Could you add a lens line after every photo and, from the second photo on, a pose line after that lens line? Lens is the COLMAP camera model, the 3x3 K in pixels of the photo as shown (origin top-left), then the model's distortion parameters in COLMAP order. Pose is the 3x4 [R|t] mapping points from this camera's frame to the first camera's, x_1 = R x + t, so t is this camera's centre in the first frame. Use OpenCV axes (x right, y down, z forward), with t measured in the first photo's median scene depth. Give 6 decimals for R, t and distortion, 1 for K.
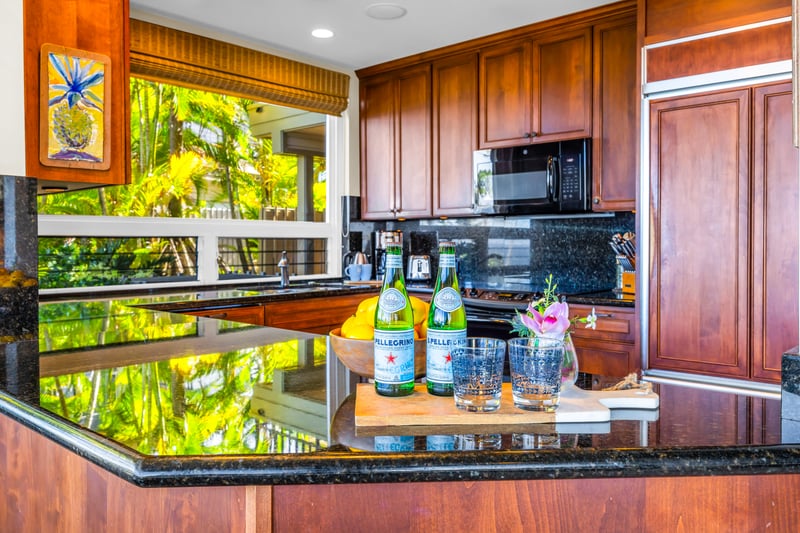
lens RADIAL K [[634.3, 0, 400.7], [0, 634.3, 260.6], [0, 0, 1]] dist [0.003781, 0.009615]
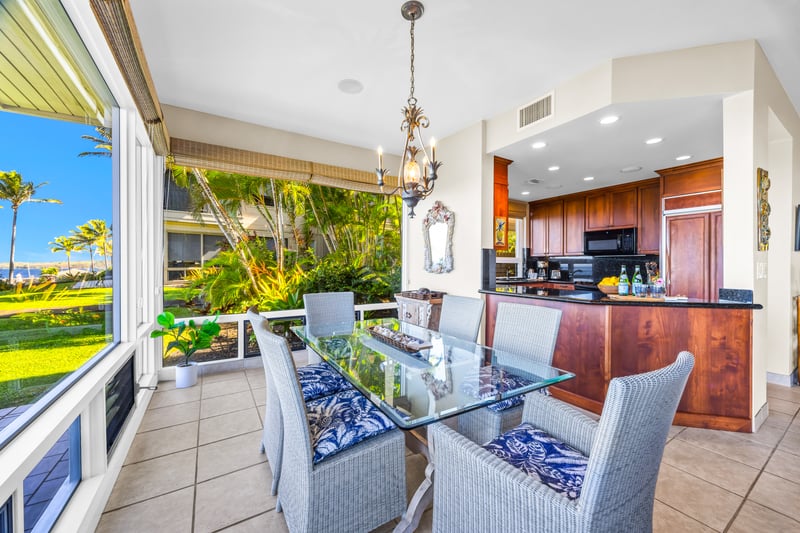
lens RADIAL K [[305.4, 0, 398.2], [0, 305.4, 267.7], [0, 0, 1]] dist [0.000590, -0.000106]
pose [[0.959072, 0.008058, -0.283049, -0.313964], [-0.013433, 0.999764, -0.017053, 0.016993], [0.282845, 0.020157, 0.958954, -0.555065]]
